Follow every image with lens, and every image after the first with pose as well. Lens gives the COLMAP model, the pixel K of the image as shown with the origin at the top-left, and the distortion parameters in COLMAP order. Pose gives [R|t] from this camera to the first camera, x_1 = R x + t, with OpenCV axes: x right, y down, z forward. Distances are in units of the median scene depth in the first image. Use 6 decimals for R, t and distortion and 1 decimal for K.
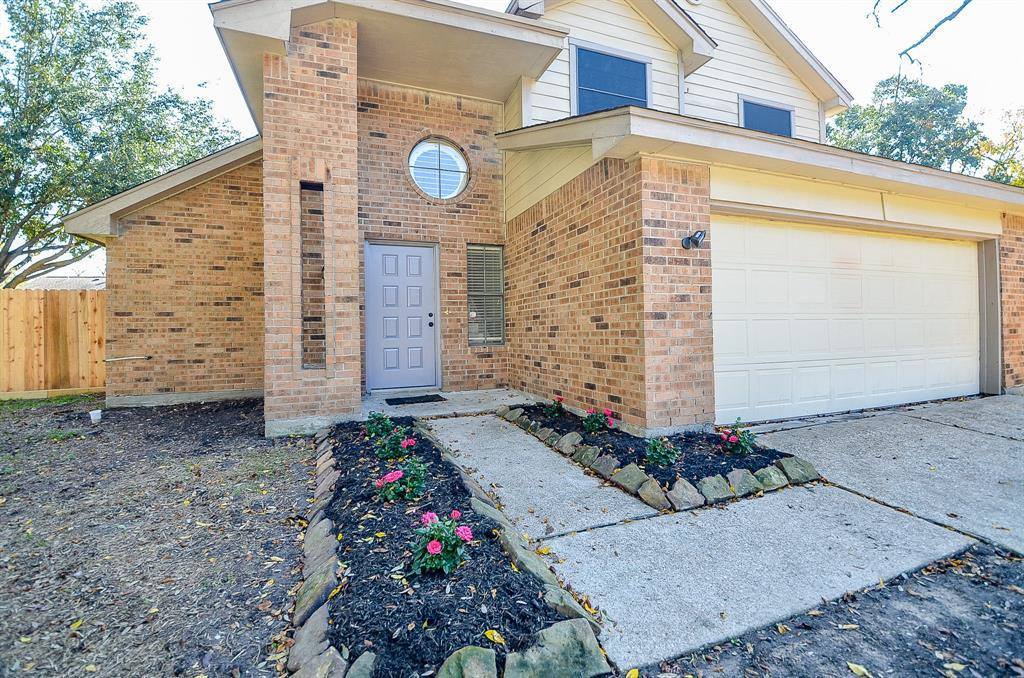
lens RADIAL K [[453.0, 0, 507.9], [0, 453.0, 323.9], [0, 0, 1]] dist [0.016446, -0.027269]
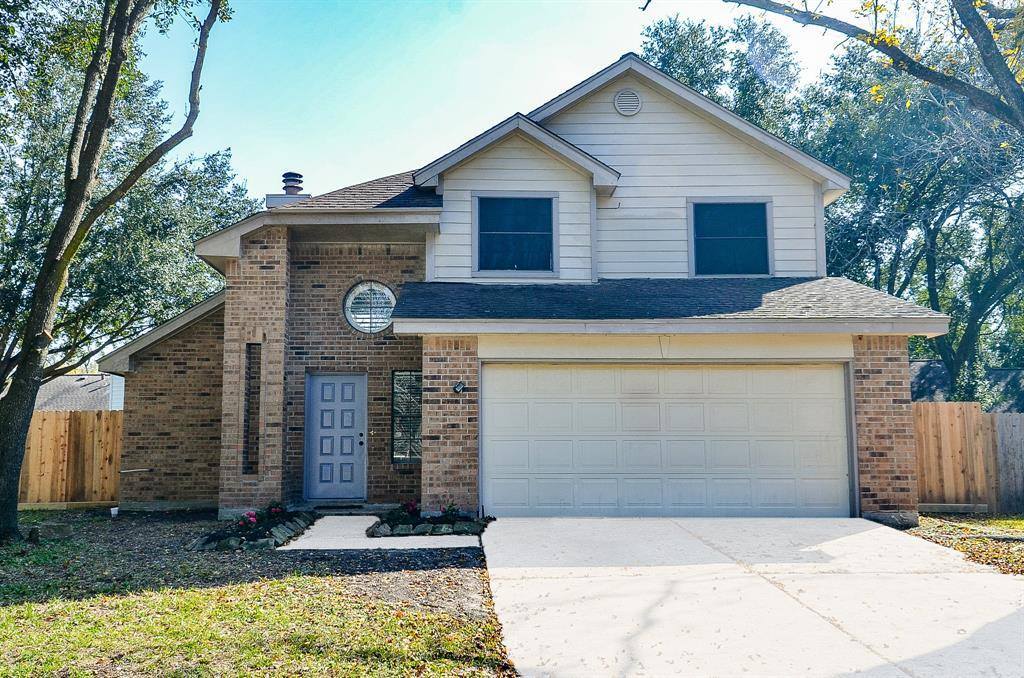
lens RADIAL K [[1022.2, 0, 490.6], [0, 1022.2, 337.0], [0, 0, 1]] dist [0.059439, -0.008429]
pose [[0.941789, -0.029221, -0.334932, 1.045460], [-0.006327, 0.994499, -0.104554, 0.002600], [0.336144, 0.100587, 0.936424, -1.375645]]
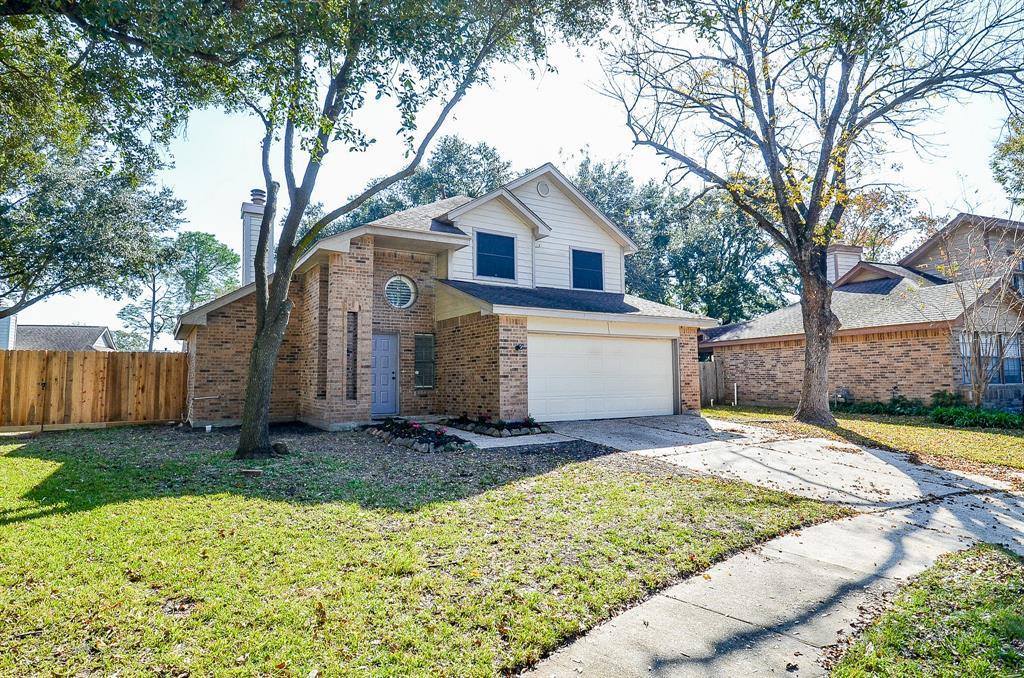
lens RADIAL K [[576.8, 0, 513.9], [0, 576.8, 328.4], [0, 0, 1]] dist [0.025602, -0.042958]
pose [[0.978572, 0.023720, 0.204535, -0.184960], [-0.007760, 0.996885, -0.078486, -0.020237], [-0.205759, 0.075217, 0.975708, -1.383813]]
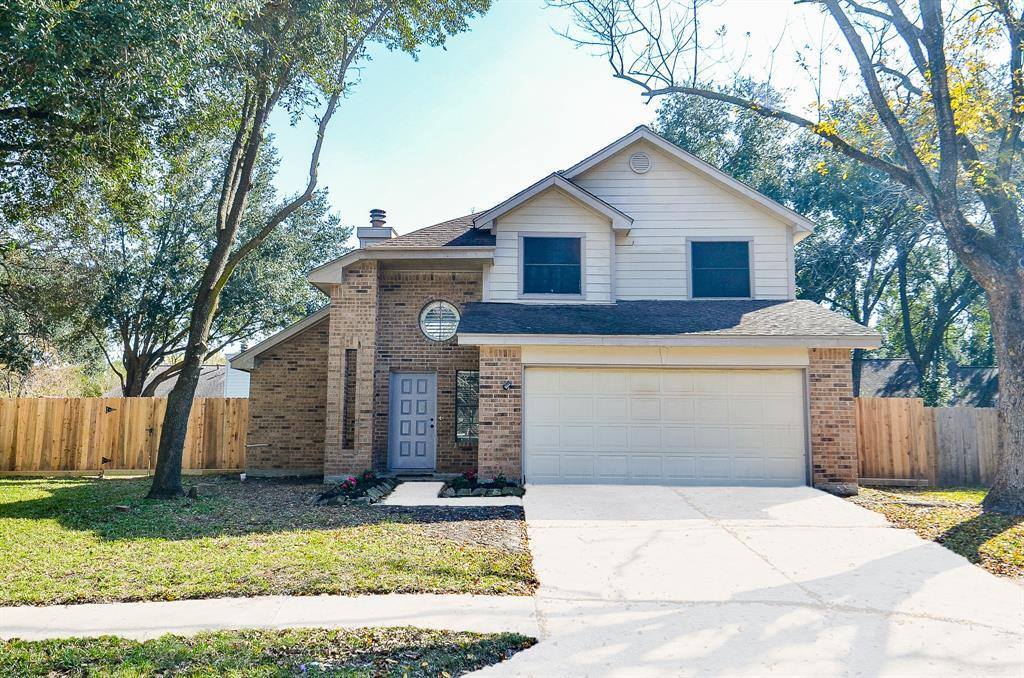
lens RADIAL K [[888.4, 0, 508.3], [0, 888.4, 322.0], [0, 0, 1]] dist [0.056423, -0.001761]
pose [[0.929561, -0.027120, -0.367669, 1.177245], [-0.016265, 0.993303, -0.114389, -0.008987], [0.368309, 0.112312, 0.922895, -1.674321]]
